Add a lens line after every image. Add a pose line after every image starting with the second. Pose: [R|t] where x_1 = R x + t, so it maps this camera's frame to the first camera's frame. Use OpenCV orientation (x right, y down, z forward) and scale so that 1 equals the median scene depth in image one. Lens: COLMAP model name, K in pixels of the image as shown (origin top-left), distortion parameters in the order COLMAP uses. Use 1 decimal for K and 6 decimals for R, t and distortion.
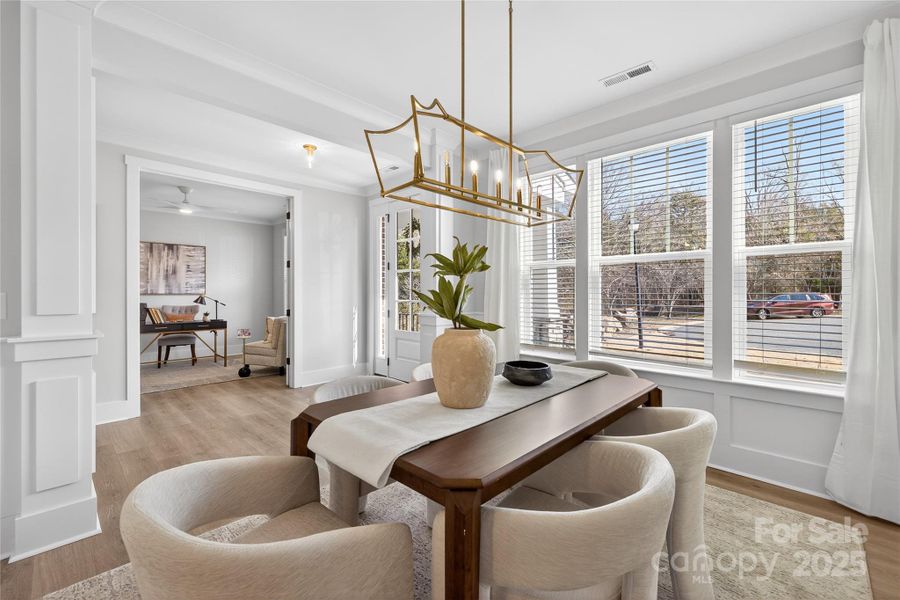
lens RADIAL K [[377.2, 0, 451.5], [0, 377.2, 294.4], [0, 0, 1]] dist [0.004413, 0.000173]
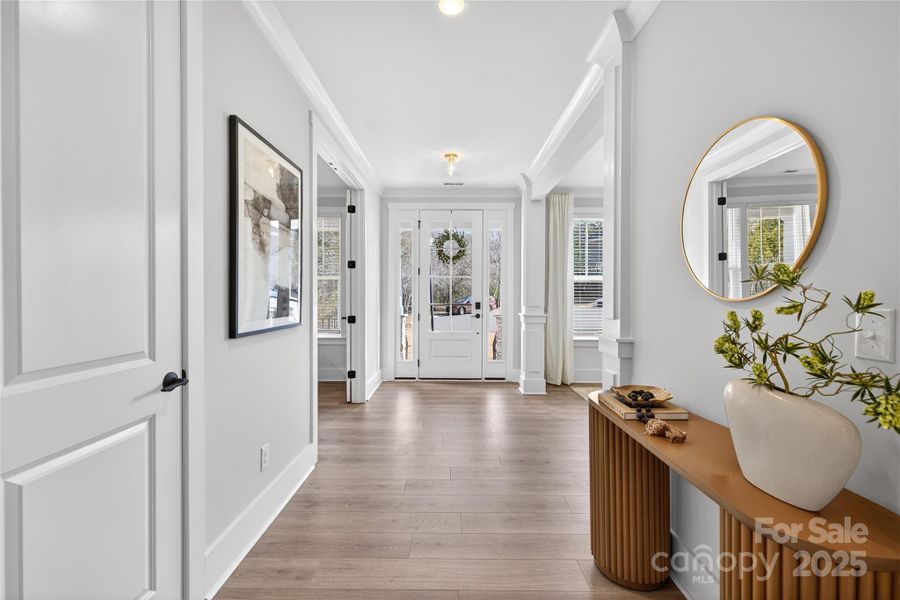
lens RADIAL K [[377.2, 0, 450.3], [0, 377.2, 301.3], [0, 0, 1]] dist [0.004413, 0.000173]
pose [[0.711977, -0.004666, 0.702187, -1.056158], [-0.005691, 0.999907, 0.012414, -0.007783], [-0.702180, -0.012835, 0.711884, 0.252996]]
